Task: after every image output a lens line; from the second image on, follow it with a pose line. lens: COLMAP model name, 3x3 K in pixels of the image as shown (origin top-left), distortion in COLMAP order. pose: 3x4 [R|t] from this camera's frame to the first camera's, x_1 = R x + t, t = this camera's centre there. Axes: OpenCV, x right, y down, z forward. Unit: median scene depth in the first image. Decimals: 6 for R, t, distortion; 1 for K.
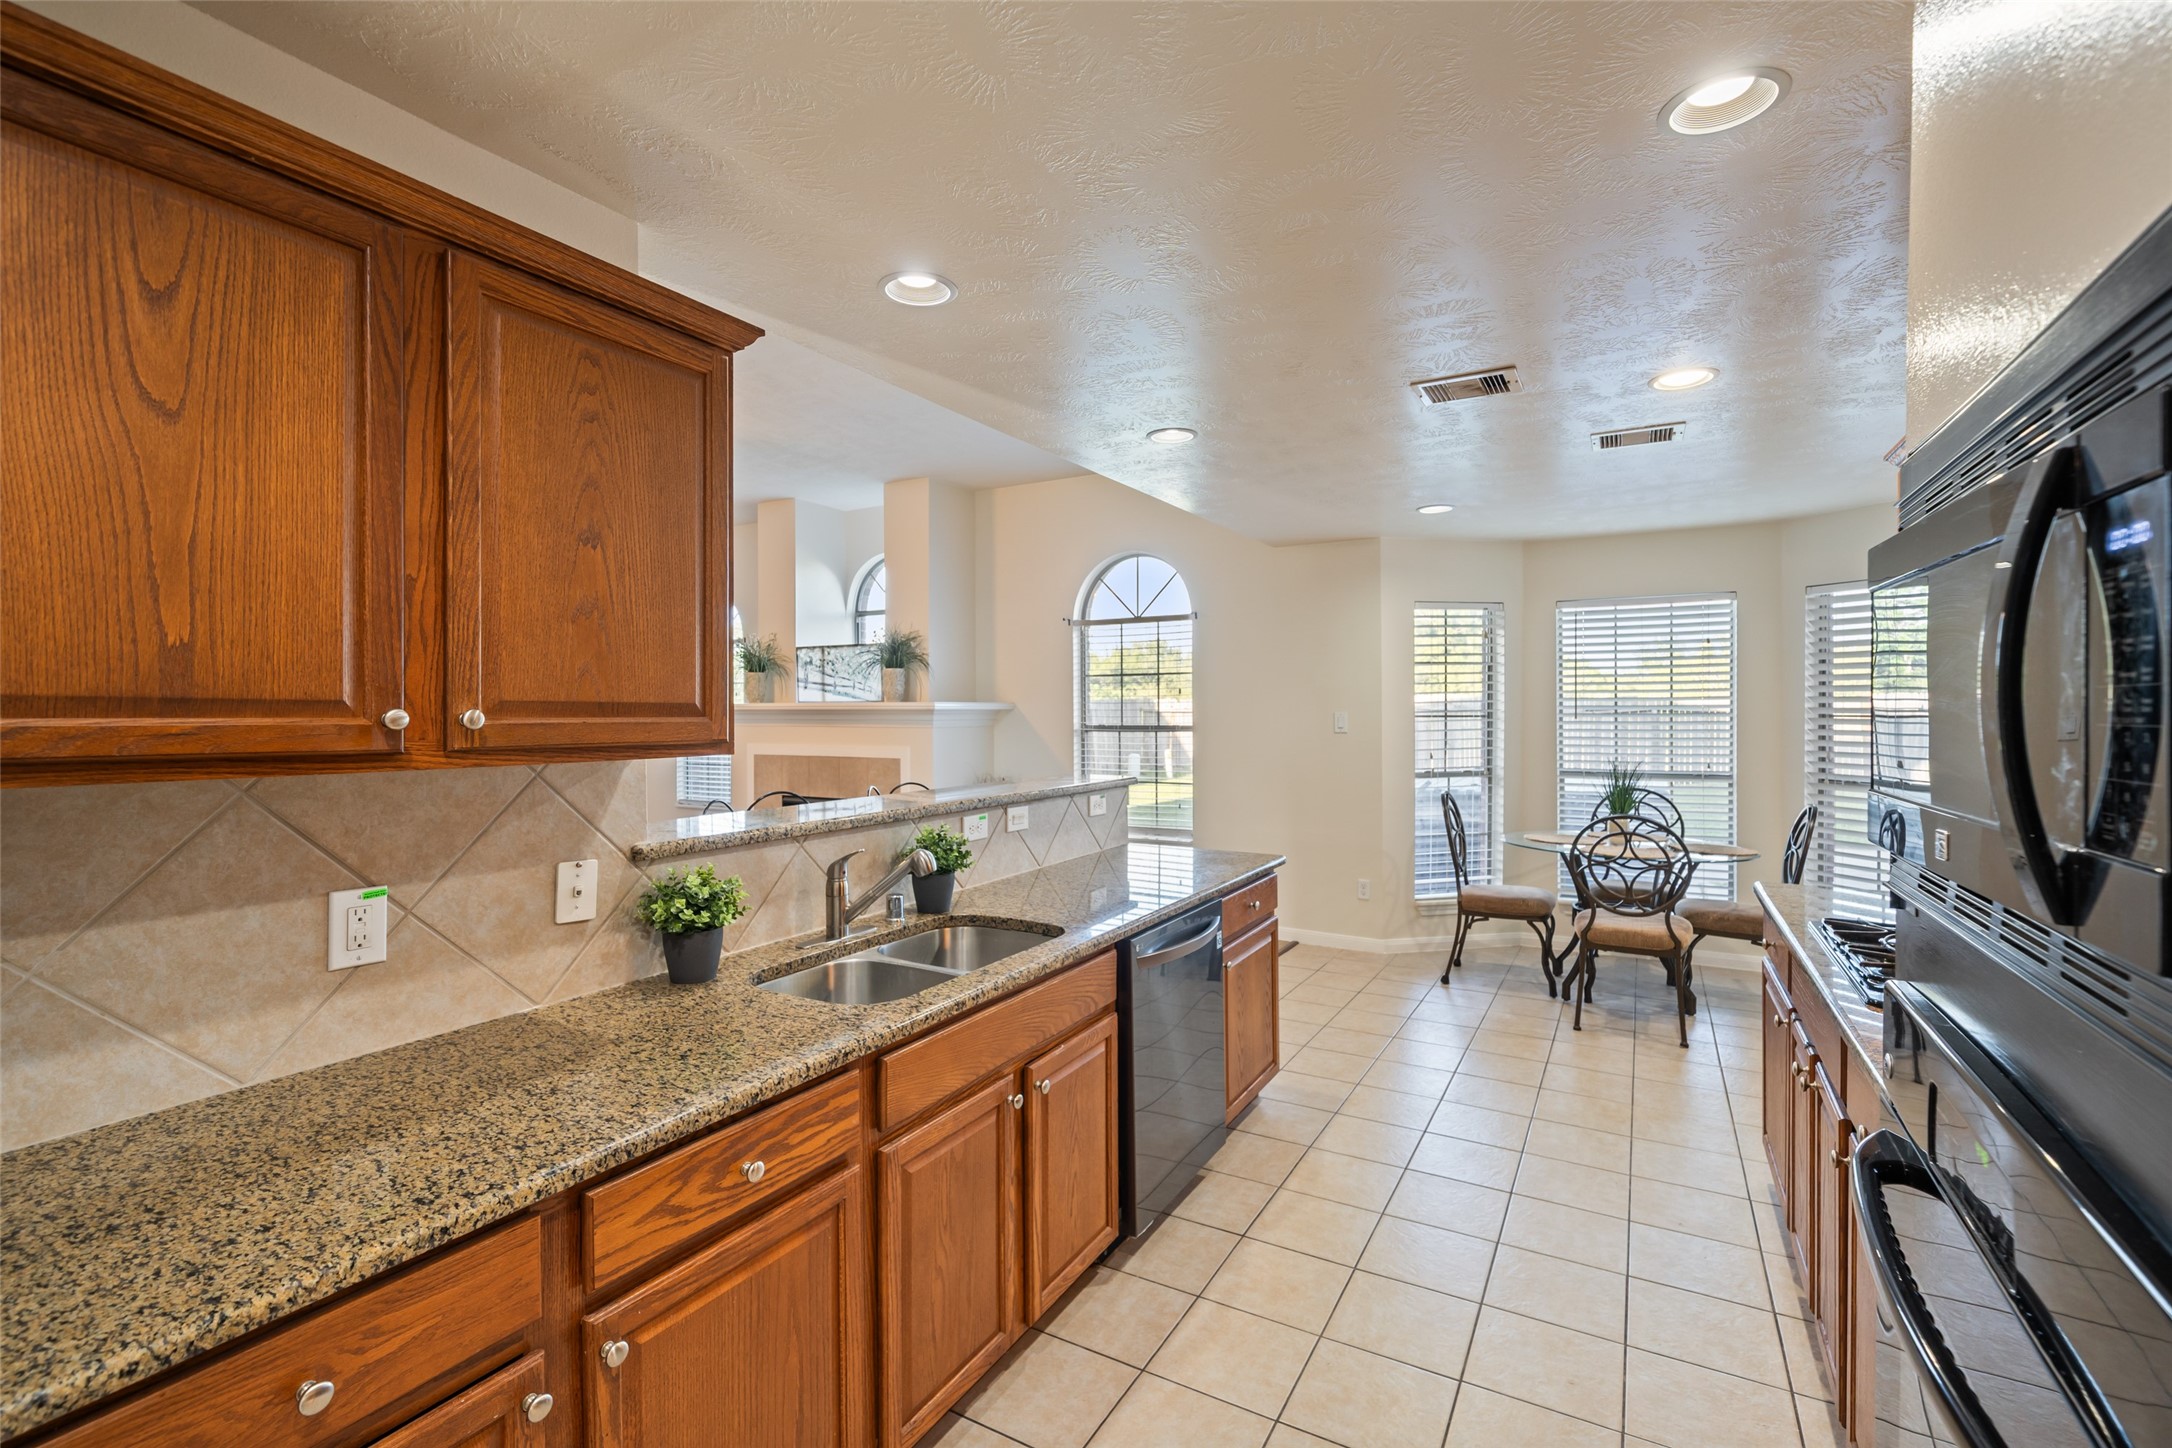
lens RADIAL K [[962.7, 0, 1080.8], [0, 962.7, 702.9], [0, 0, 1]] dist [-0.000352, -0.000105]
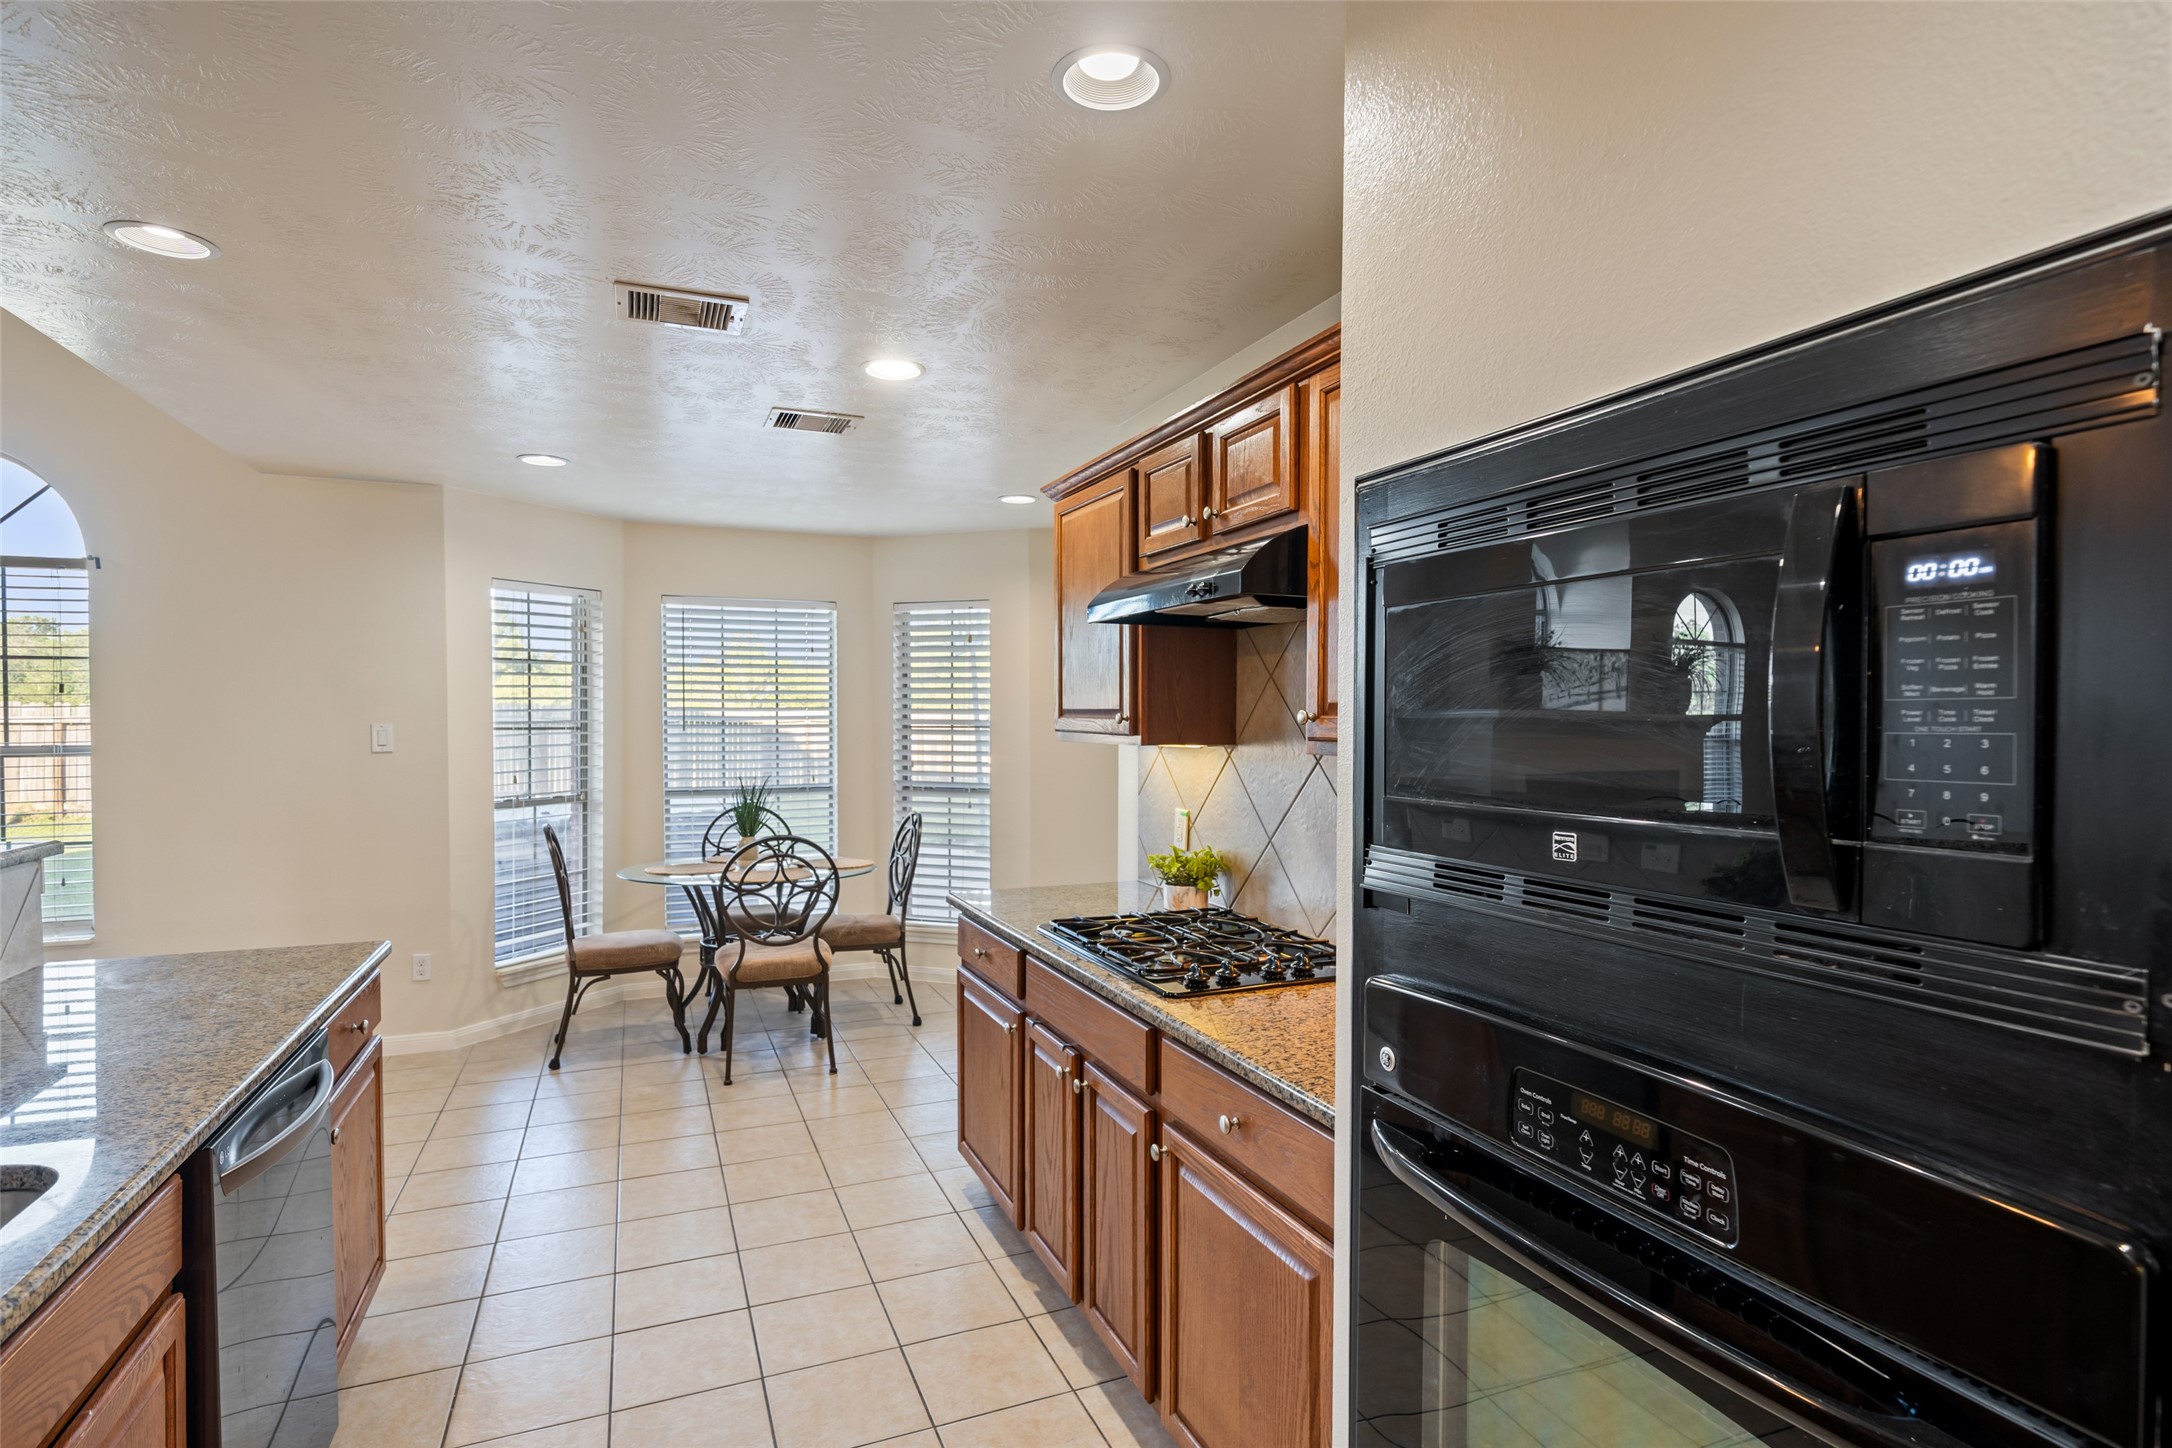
lens RADIAL K [[1087.5, 0, 1084.8], [0, 1087.5, 731.2], [0, 0, 1]] dist [0.001535, 0.000266]
pose [[0.602693, -0.005698, 0.797953, -0.063385], [-0.006794, 0.999902, 0.012272, 0.002318], [-0.797944, -0.012818, 0.602595, 0.117644]]
